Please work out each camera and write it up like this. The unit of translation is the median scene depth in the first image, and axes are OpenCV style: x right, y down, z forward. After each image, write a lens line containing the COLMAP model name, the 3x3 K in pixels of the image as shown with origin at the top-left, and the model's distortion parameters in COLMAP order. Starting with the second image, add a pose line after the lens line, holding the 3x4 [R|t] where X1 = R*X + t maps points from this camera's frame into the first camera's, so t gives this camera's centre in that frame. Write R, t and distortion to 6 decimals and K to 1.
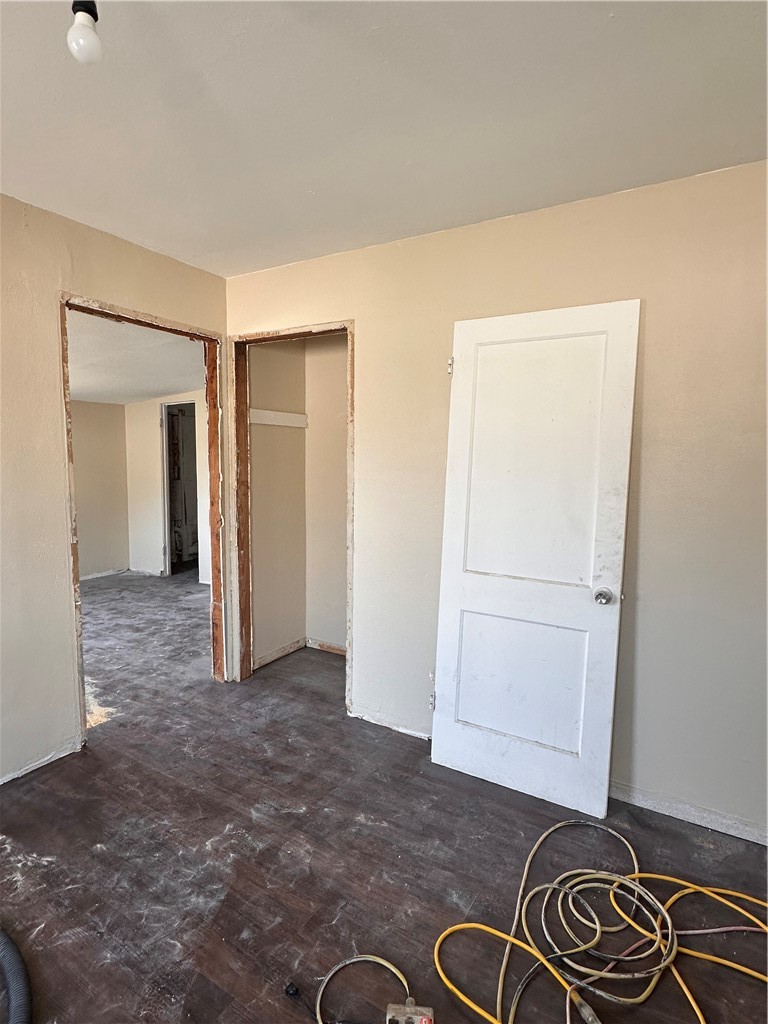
lens RADIAL K [[554.6, 0, 375.0], [0, 554.6, 509.8], [0, 0, 1]] dist [0.014832, -0.004041]
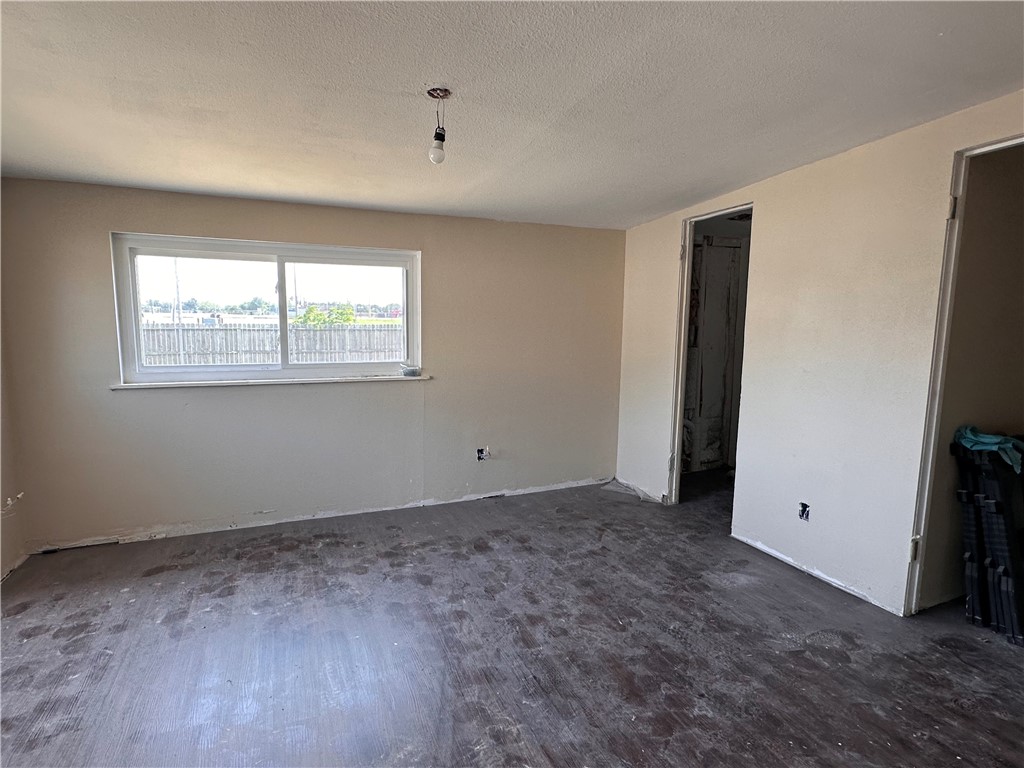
lens RADIAL K [[554.6, 0, 513.1], [0, 554.6, 381.4], [0, 0, 1]] dist [0.014832, -0.004041]
pose [[0.826652, 0.071719, -0.558124, -0.212114], [-0.058849, 0.997424, 0.041007, -0.036062], [0.559628, -0.001054, 0.828743, 0.446902]]
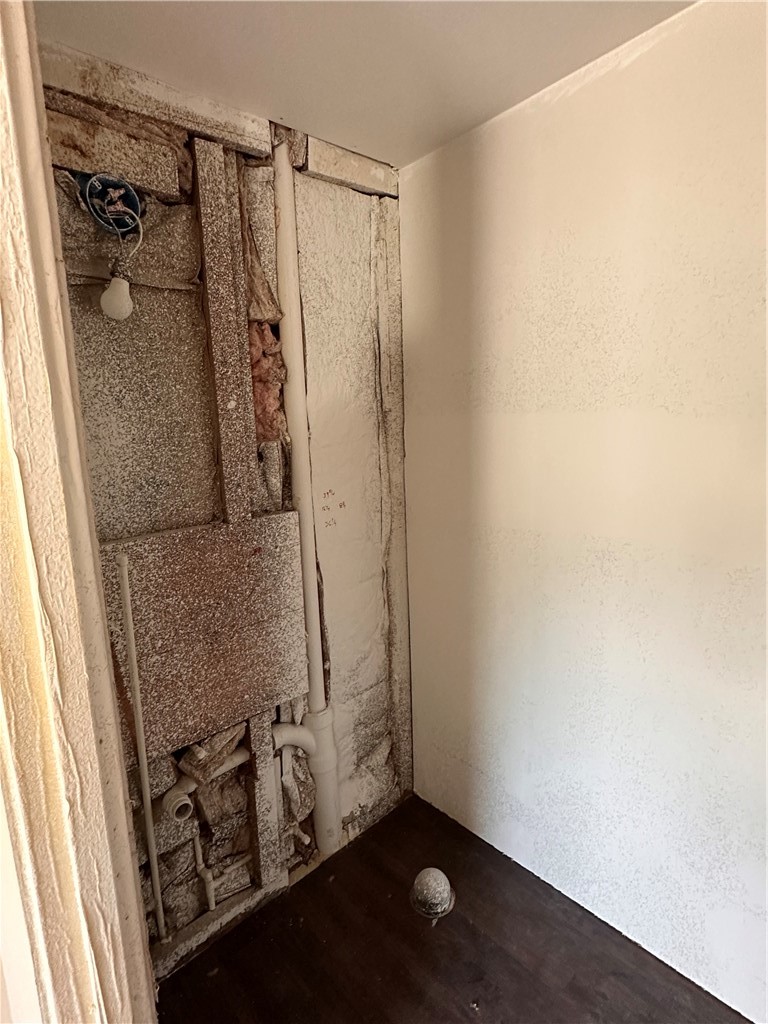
lens RADIAL K [[554.6, 0, 384.4], [0, 554.6, 510.8], [0, 0, 1]] dist [0.014832, -0.004041]
pose [[0.966760, 0.012549, -0.255378, -0.344160], [0.011952, 0.995485, 0.094162, -0.092548], [0.255407, -0.094084, 0.962245, 1.046633]]
